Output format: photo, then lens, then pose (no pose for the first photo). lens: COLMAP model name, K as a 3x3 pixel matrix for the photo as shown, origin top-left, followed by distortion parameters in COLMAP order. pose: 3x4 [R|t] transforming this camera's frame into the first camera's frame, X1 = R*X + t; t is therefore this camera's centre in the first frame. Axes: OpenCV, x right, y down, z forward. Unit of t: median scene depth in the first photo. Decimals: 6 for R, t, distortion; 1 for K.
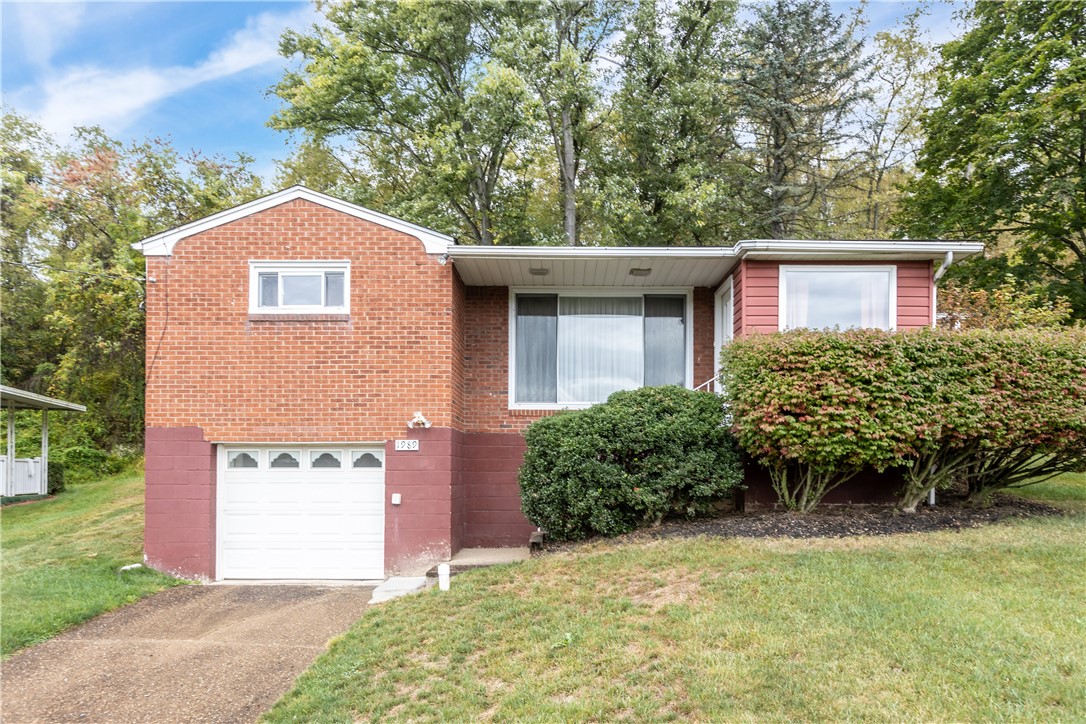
lens RADIAL K [[659.0, 0, 545.0], [0, 659.0, 481.1], [0, 0, 1]] dist [-0.000368, -0.004422]
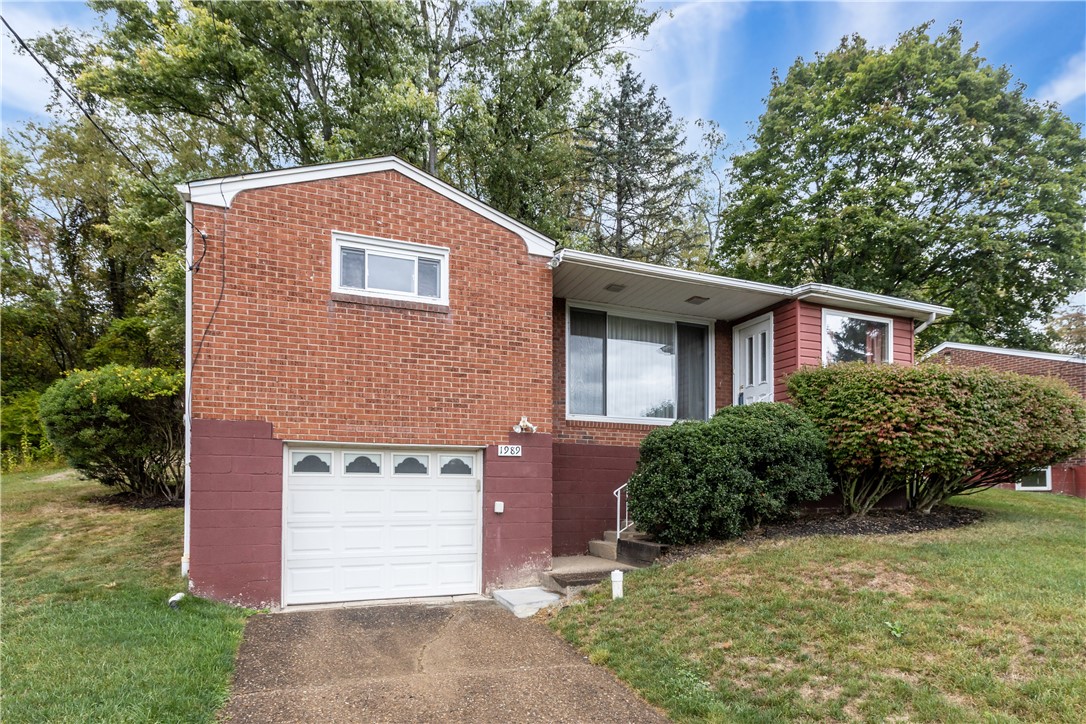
lens RADIAL K [[601.9, 0, 512.5], [0, 601.9, 496.2], [0, 0, 1]] dist [-0.003775, 0.002417]
pose [[0.927595, 0.000995, 0.373585, -0.527429], [0.003692, 0.999923, -0.011829, 0.021423], [-0.373568, 0.012351, 0.927521, 0.191034]]
